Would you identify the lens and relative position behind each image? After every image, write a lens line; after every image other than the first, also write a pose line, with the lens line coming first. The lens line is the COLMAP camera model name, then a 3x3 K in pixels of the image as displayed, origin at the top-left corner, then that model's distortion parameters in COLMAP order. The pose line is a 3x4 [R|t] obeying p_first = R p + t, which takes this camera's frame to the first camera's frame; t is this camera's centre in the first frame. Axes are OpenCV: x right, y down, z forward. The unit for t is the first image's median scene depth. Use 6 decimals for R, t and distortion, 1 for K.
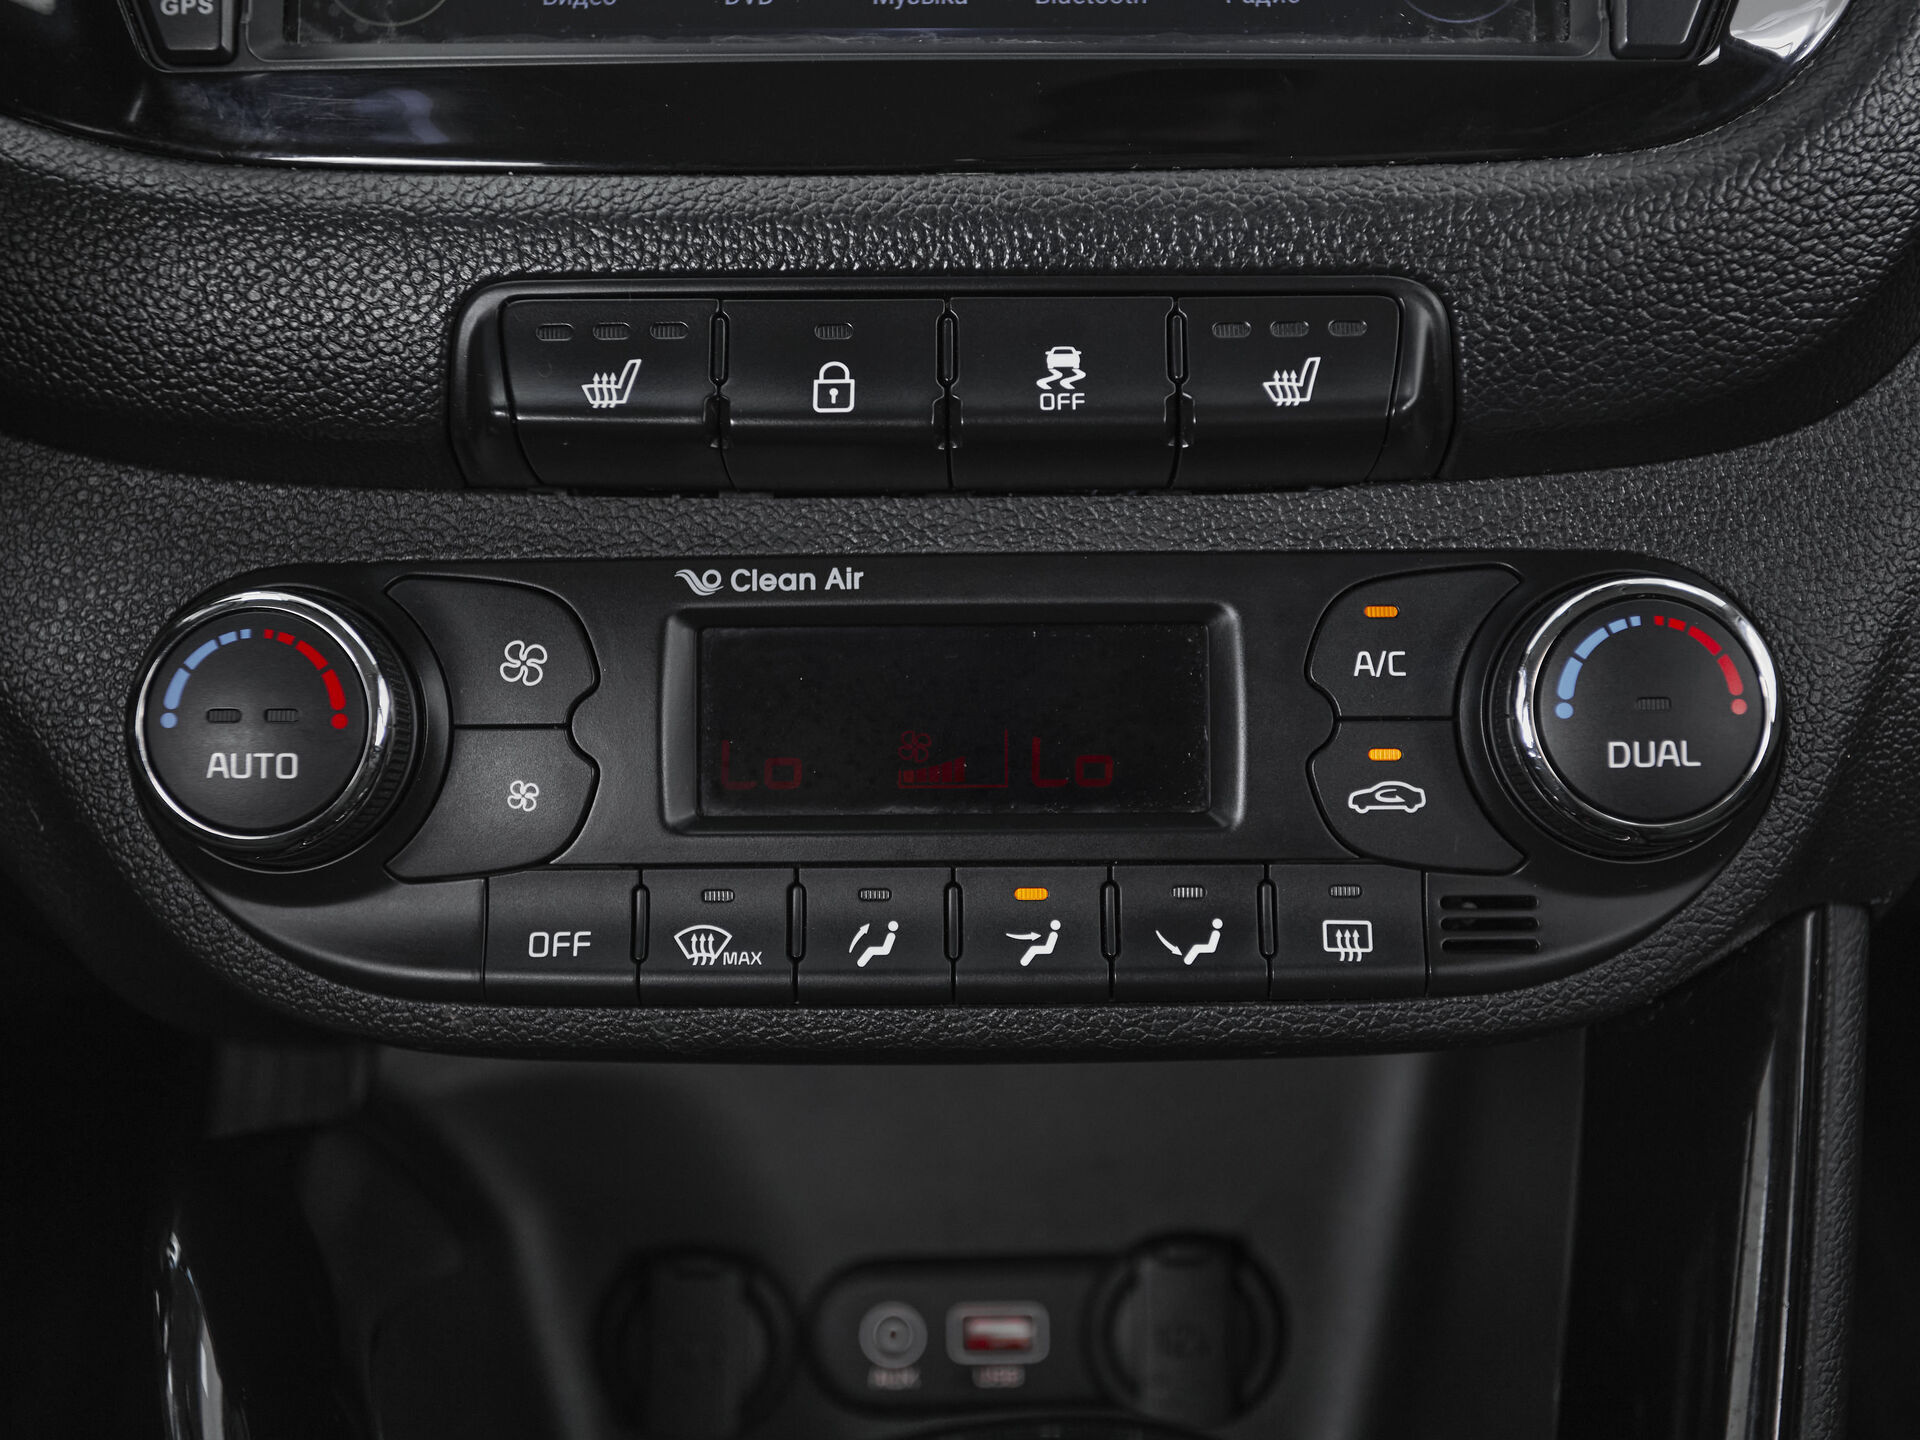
lens RADIAL K [[2710.5, 0, 914.4], [0, 2710.5, 620.2], [0, 0, 1]] dist [0.016599, 0.000000]
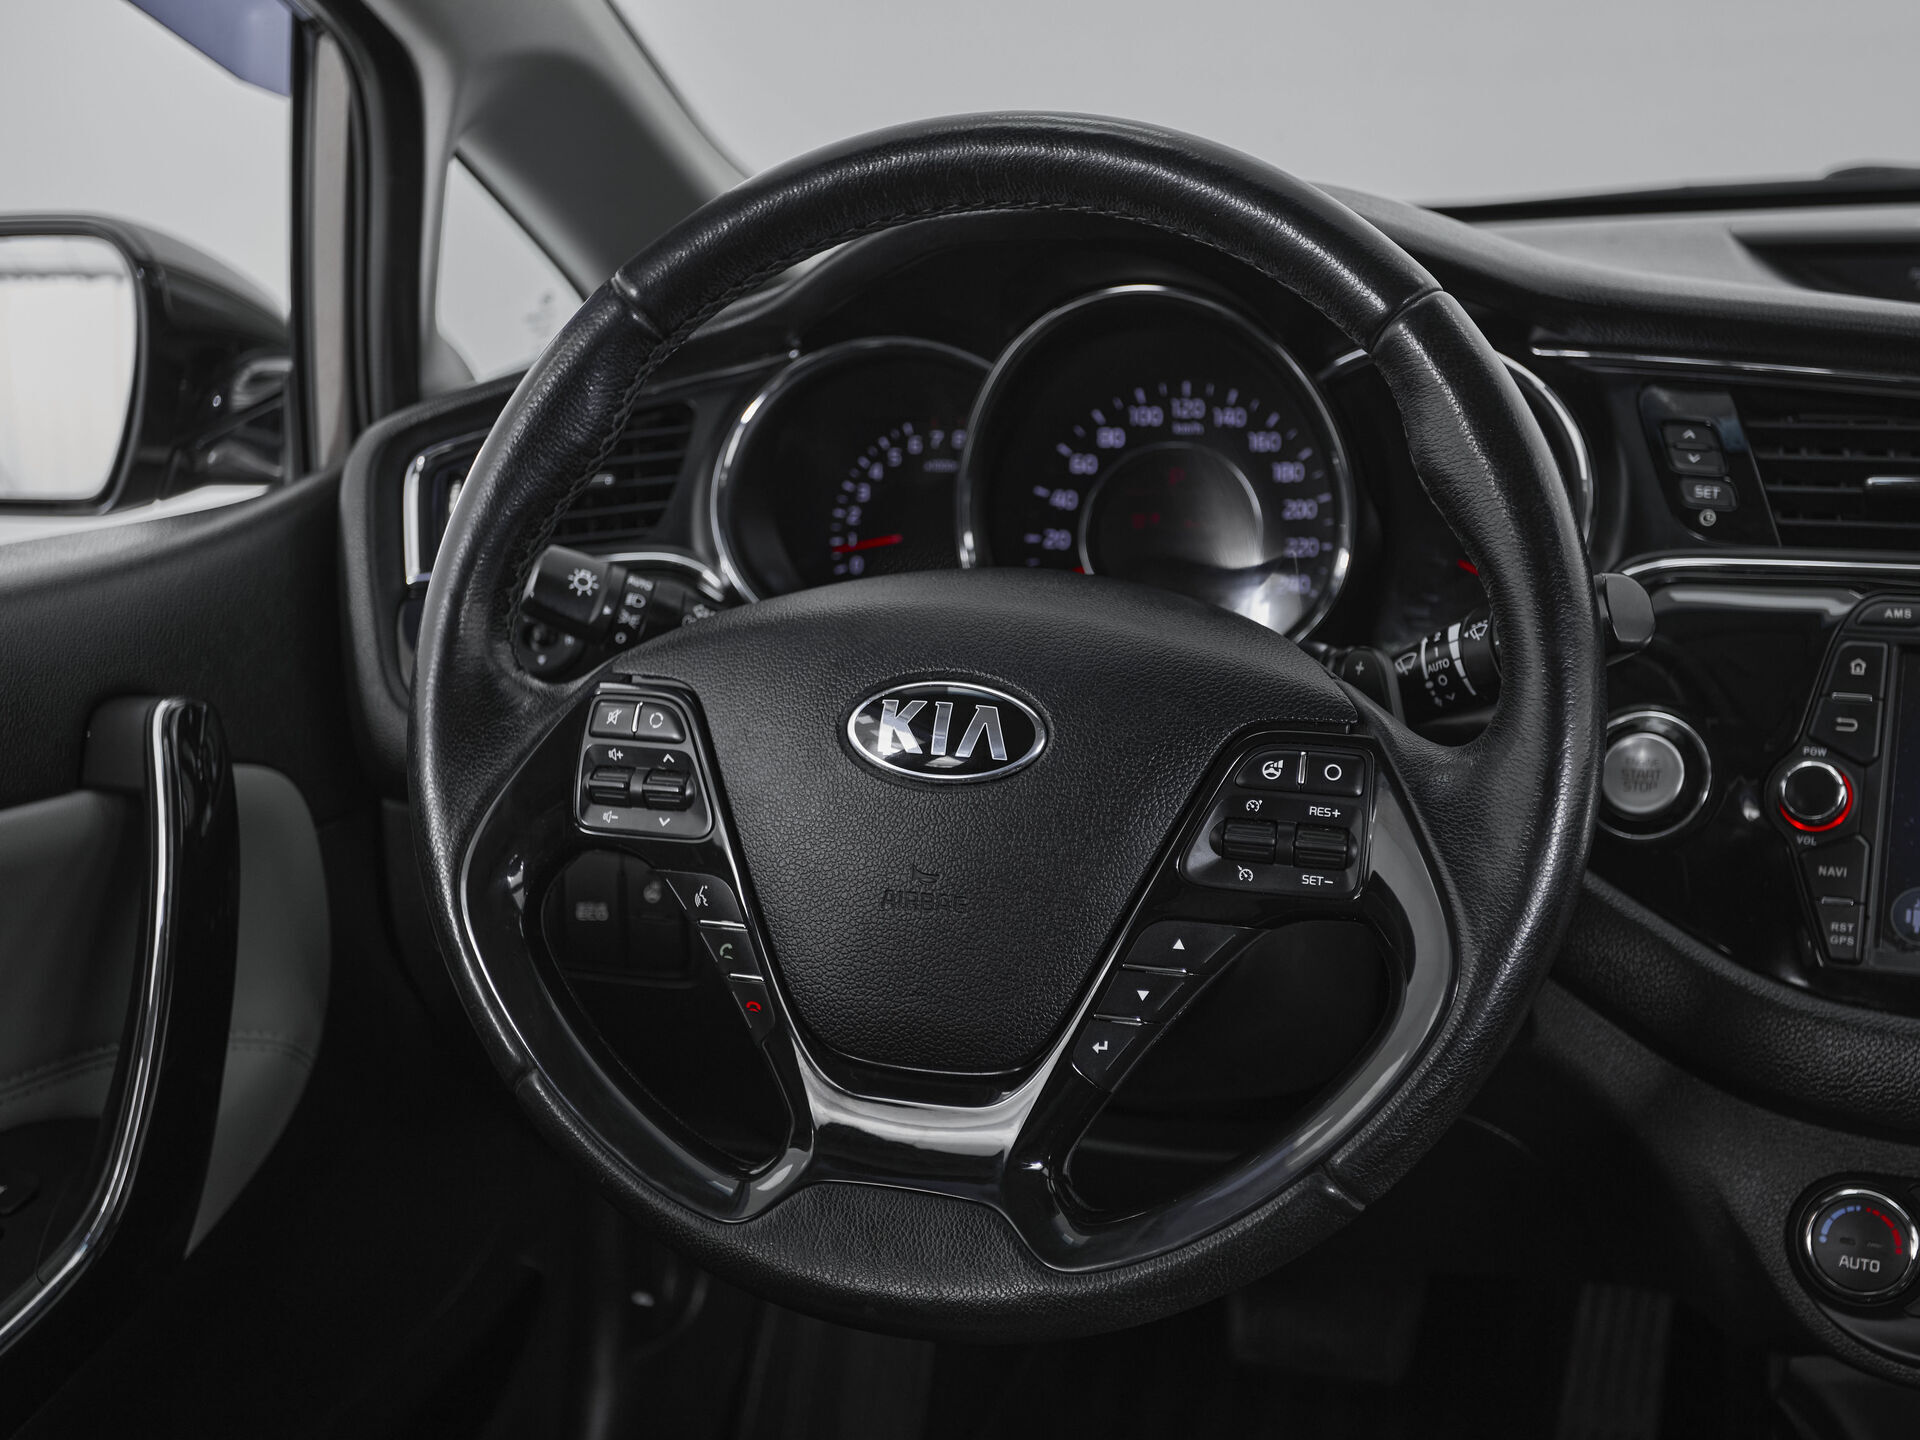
lens RADIAL K [[2353.6, 0, 947.5], [0, 2353.6, 720.8], [0, 0, 1]] dist [0.031859, 0.000000]
pose [[0.930053, 0.073852, -0.359926, -0.263932], [-0.091639, 0.995259, -0.032584, -0.278241], [0.355813, 0.063288, 0.932412, -1.271487]]
